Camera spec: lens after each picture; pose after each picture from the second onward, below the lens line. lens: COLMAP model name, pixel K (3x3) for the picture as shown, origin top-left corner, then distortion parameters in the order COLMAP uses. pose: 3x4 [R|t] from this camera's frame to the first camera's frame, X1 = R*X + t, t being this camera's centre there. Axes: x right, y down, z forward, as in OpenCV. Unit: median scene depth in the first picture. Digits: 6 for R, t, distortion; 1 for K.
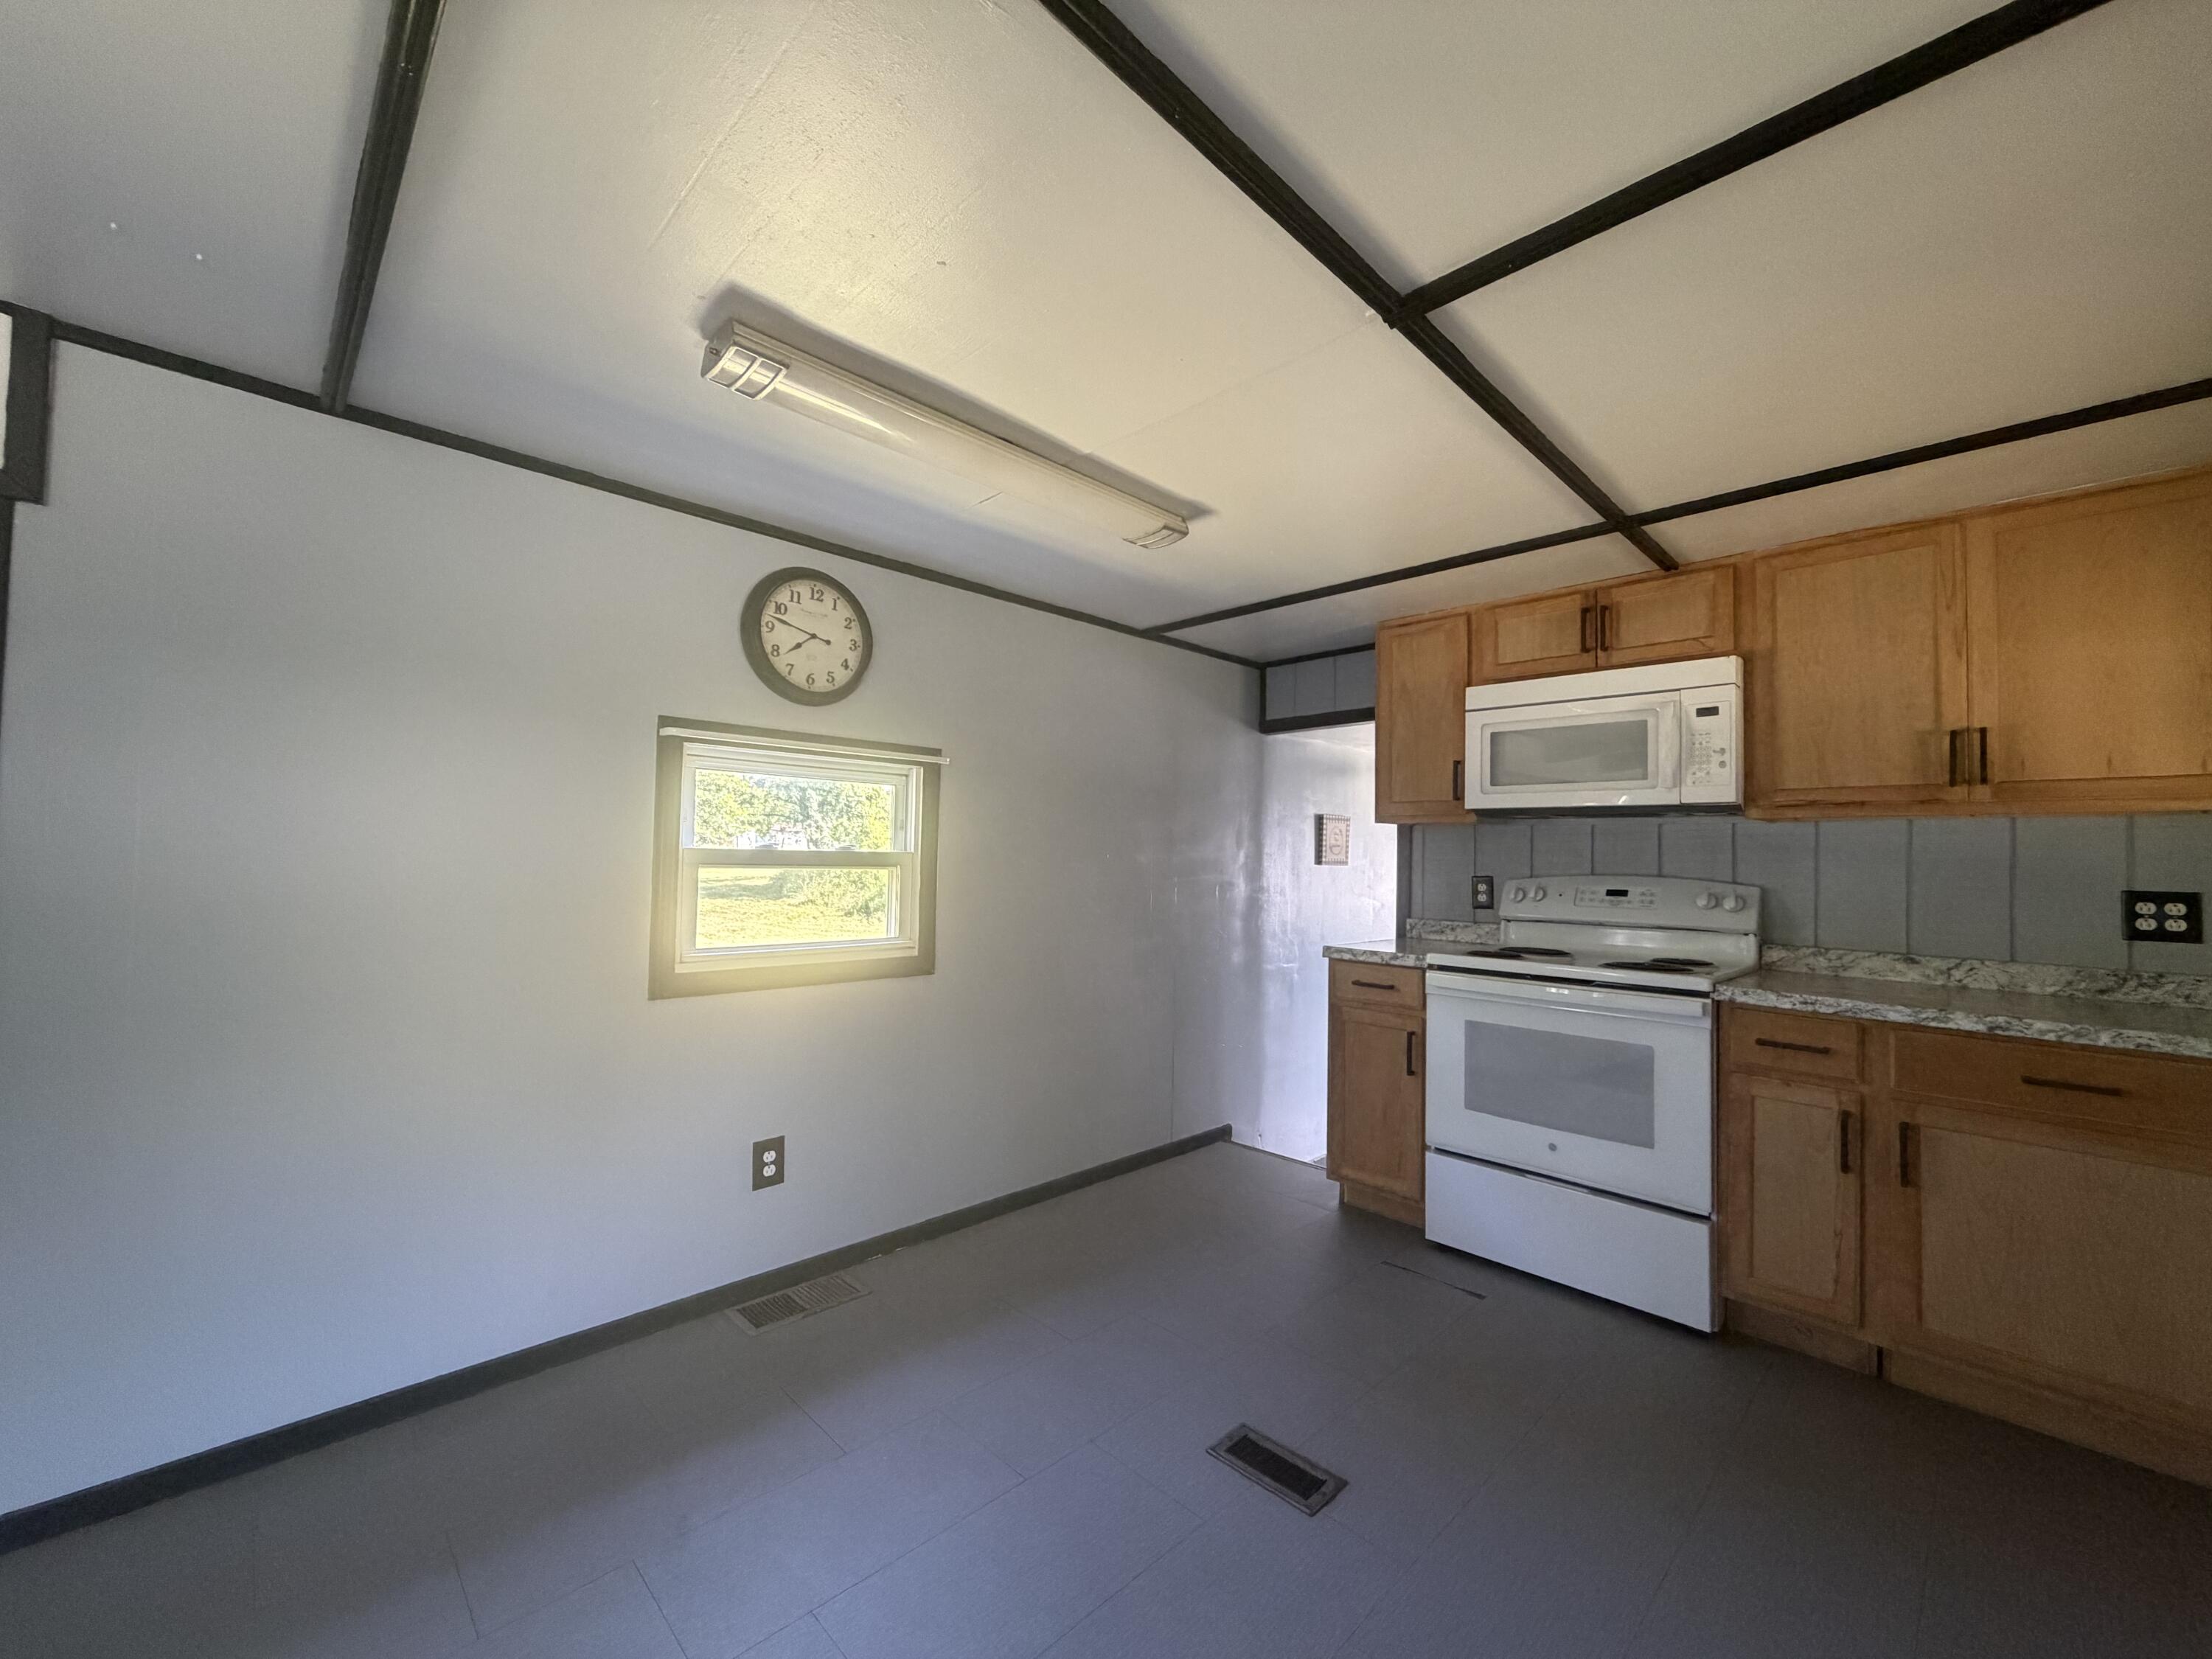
lens RADIAL K [[881.2, 0, 1101.6], [0, 881.2, 830.6], [0, 0, 1]] dist [0.000827, -0.000281]
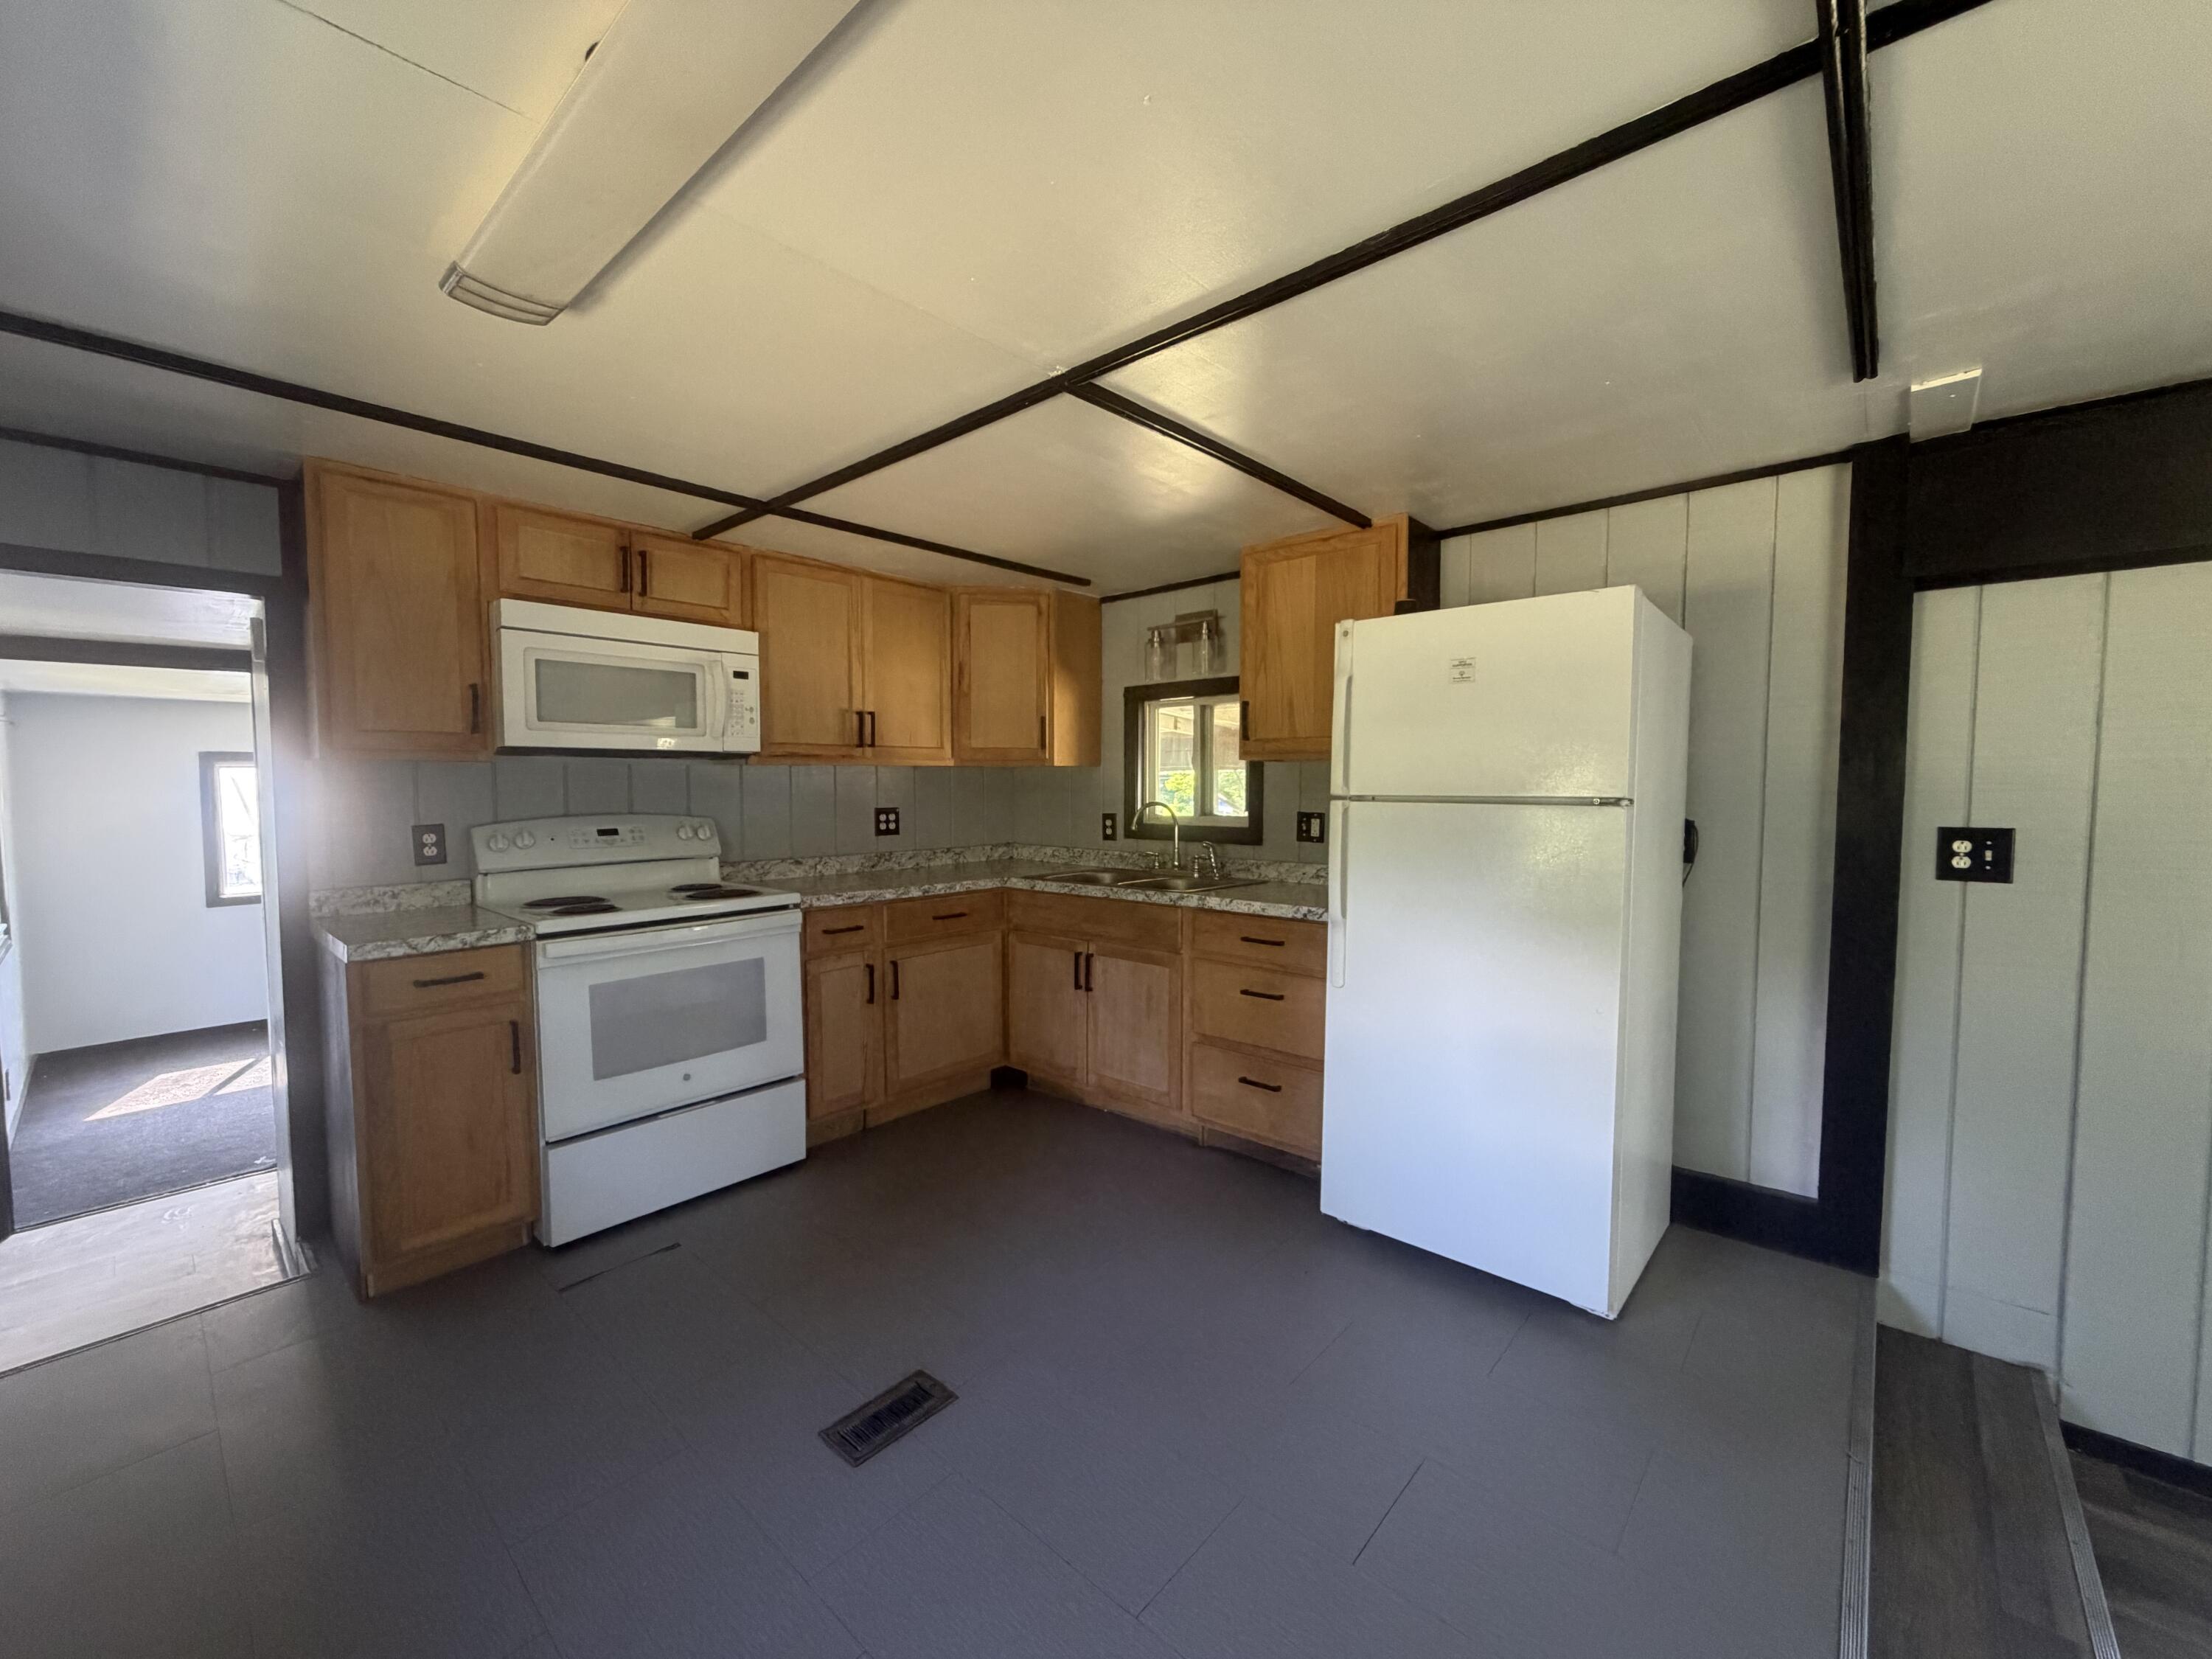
lens RADIAL K [[881.2, 0, 1103.3], [0, 881.2, 829.9], [0, 0, 1]] dist [0.000827, -0.000281]
pose [[-0.069550, -0.075402, 0.994725, -0.557587], [-0.029198, 0.996866, 0.073523, -0.028036], [-0.997151, -0.023931, -0.071533, 0.595973]]
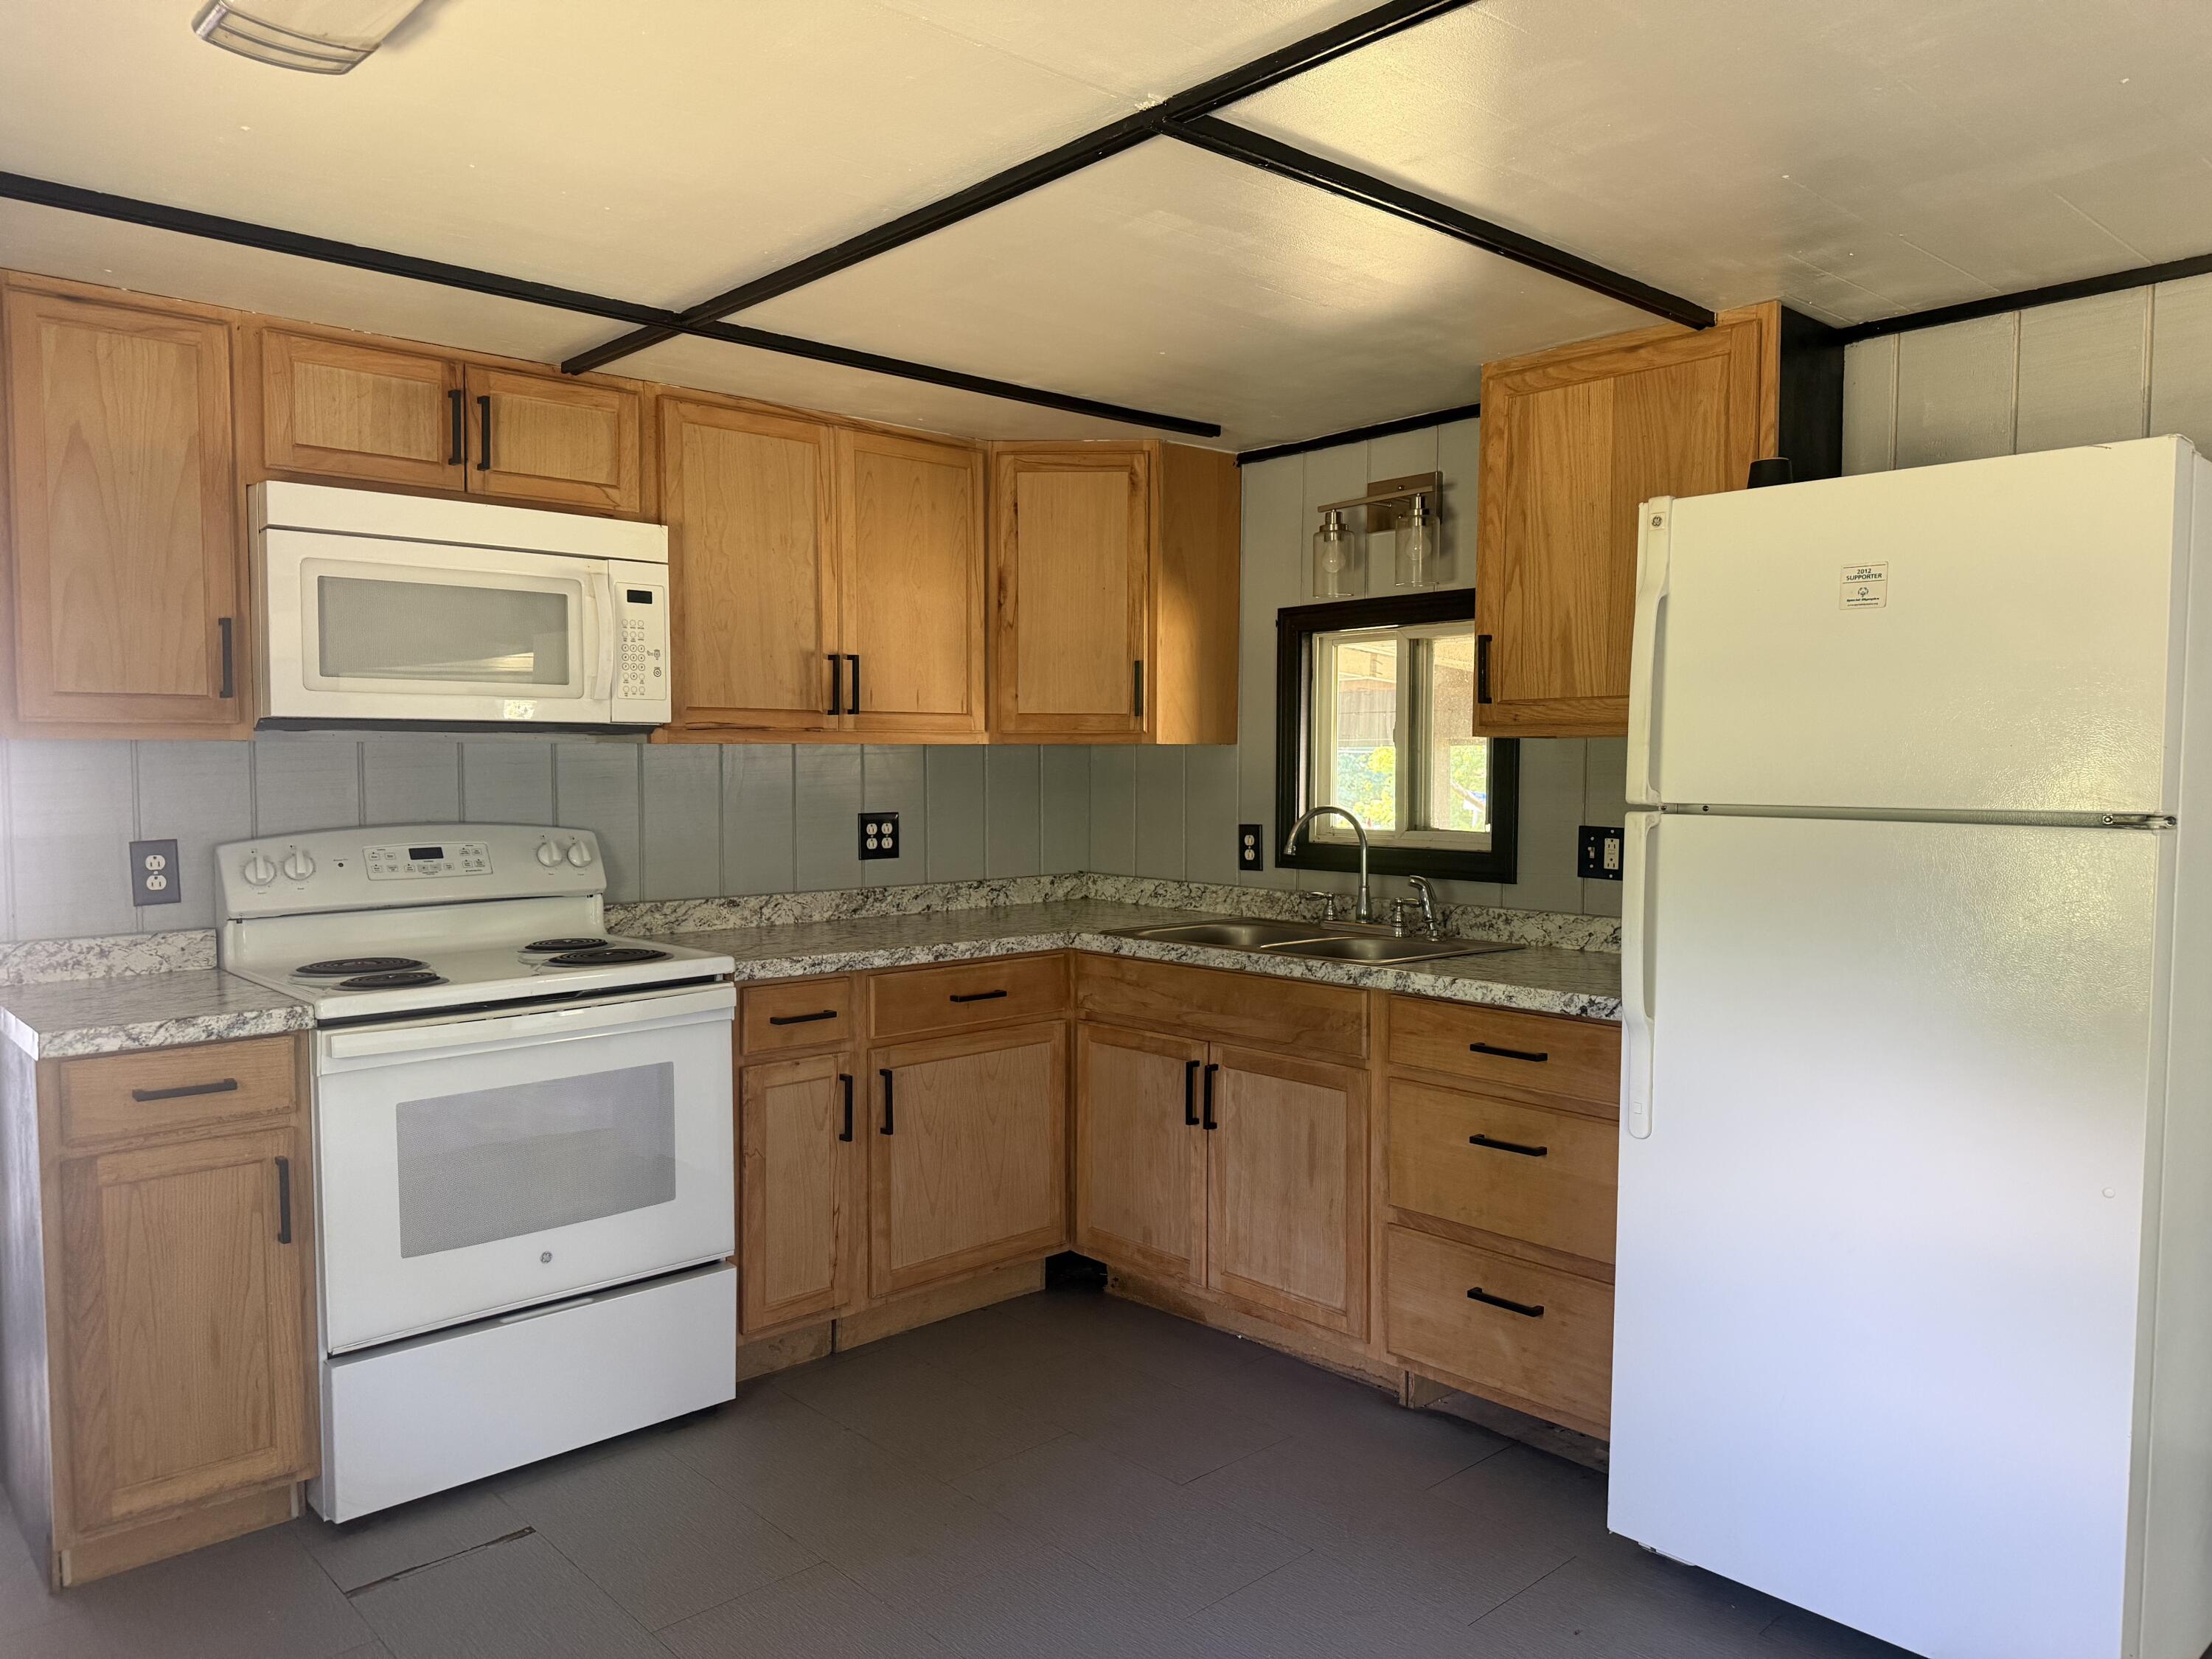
lens RADIAL K [[1537.9, 0, 1106.5], [0, 1537.9, 840.6], [0, 0, 1]] dist [0.086098, -0.110291]
pose [[0.029819, -0.075380, 0.996709, -0.599726], [-0.029031, 0.996666, 0.076245, -0.043633], [-0.999134, -0.031209, 0.027532, 0.579242]]
